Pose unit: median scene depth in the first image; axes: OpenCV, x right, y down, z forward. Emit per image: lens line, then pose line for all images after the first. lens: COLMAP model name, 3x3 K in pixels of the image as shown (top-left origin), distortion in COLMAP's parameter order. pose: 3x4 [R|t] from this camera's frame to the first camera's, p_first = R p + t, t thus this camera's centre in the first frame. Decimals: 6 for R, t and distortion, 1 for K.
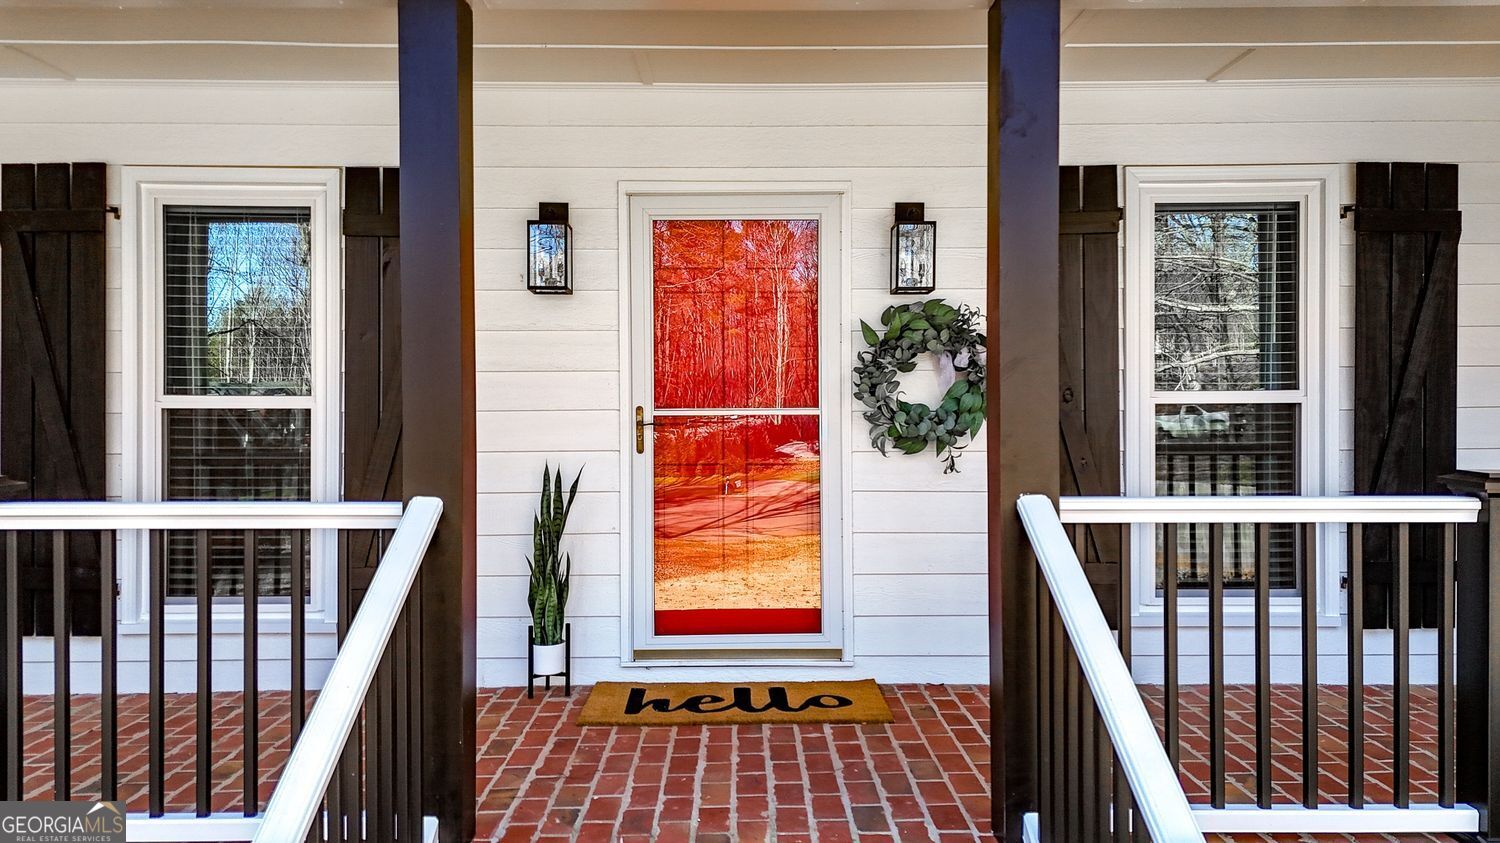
lens RADIAL K [[1057.8, 0, 750.0], [0, 1057.8, 421.5], [0, 0, 1]] dist [0.099588, -0.110246]
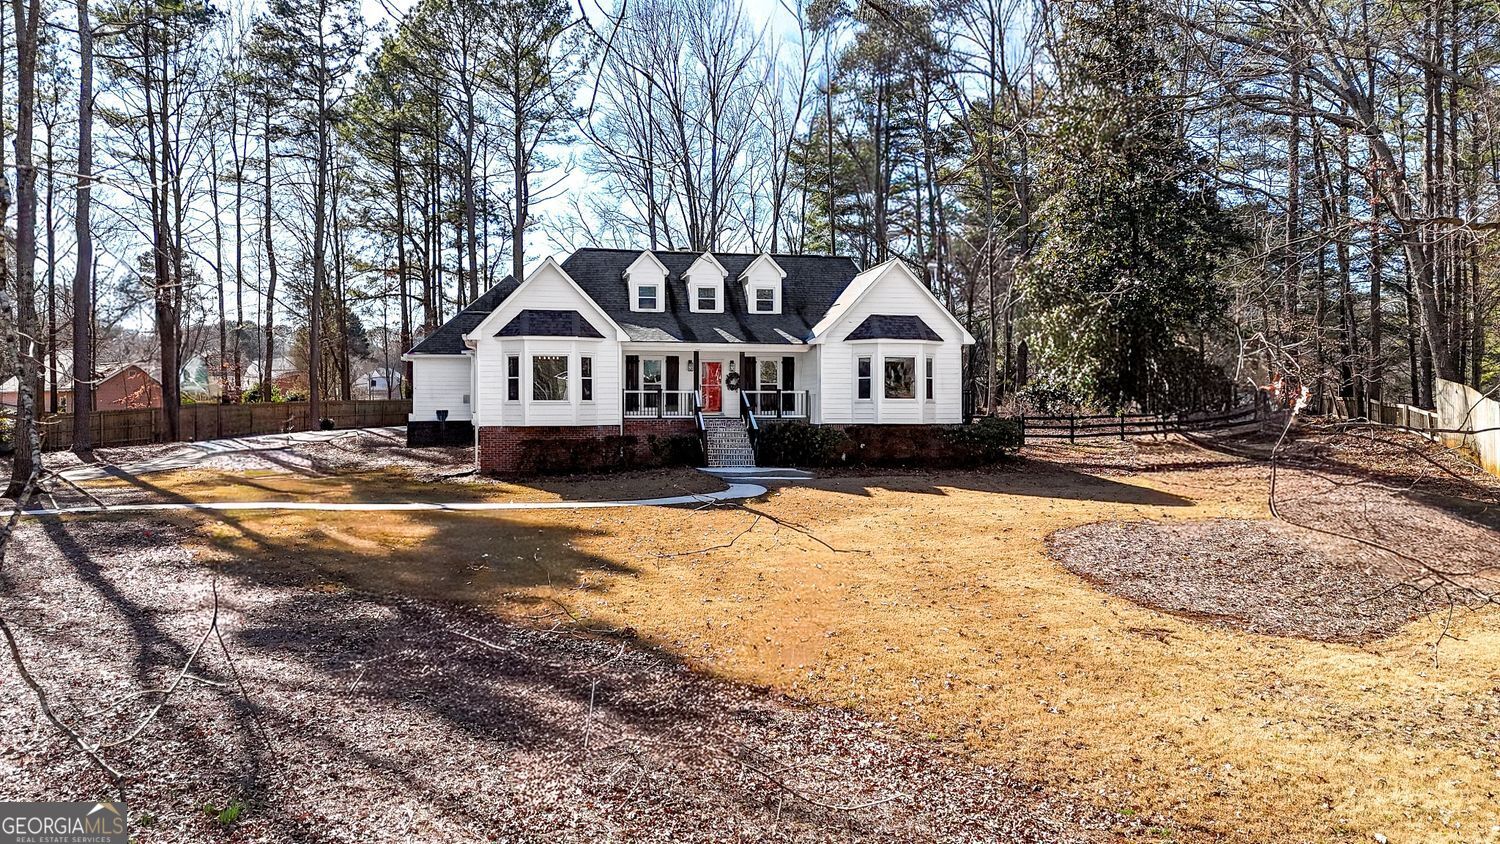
lens RADIAL K [[1057.8, 0, 750.0], [0, 1057.8, 422.0], [0, 0, 1]] dist [0.099588, -0.110246]
pose [[0.984396, 0.002853, 0.175945, -1.200346], [-0.008420, 0.999487, 0.030900, 0.021867], [-0.175766, -0.031899, 0.983915, -7.392484]]
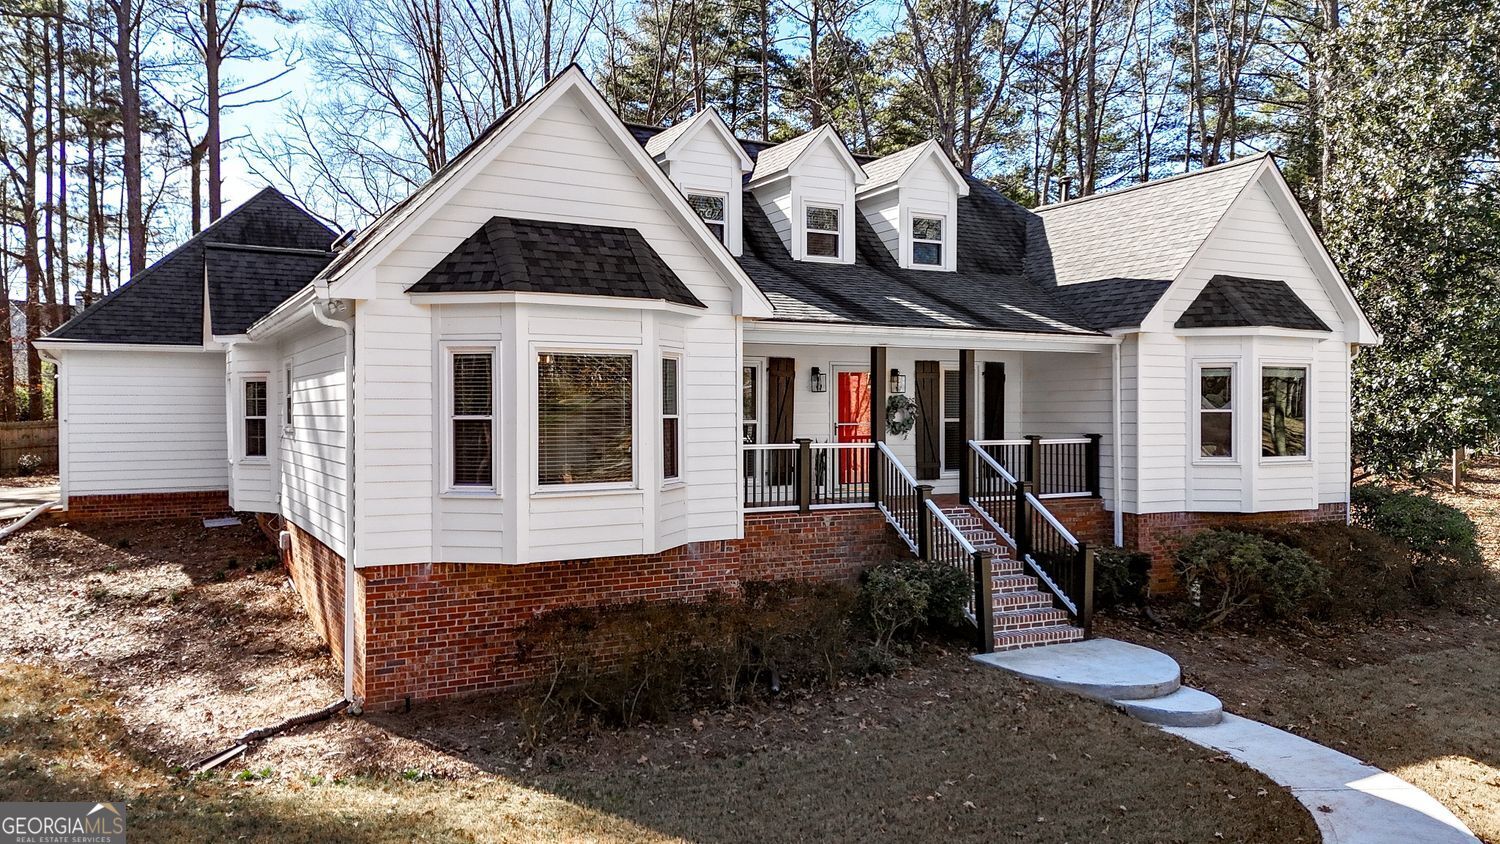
lens RADIAL K [[1075.4, 0, 750.0], [0, 1075.4, 422.0], [0, 0, 1]] dist [0.093978, -0.115331]
pose [[0.884154, -0.000278, 0.467196, -2.137271], [-0.012703, 0.999616, 0.024635, -0.105389], [-0.467023, -0.027716, 0.883811, -2.196813]]
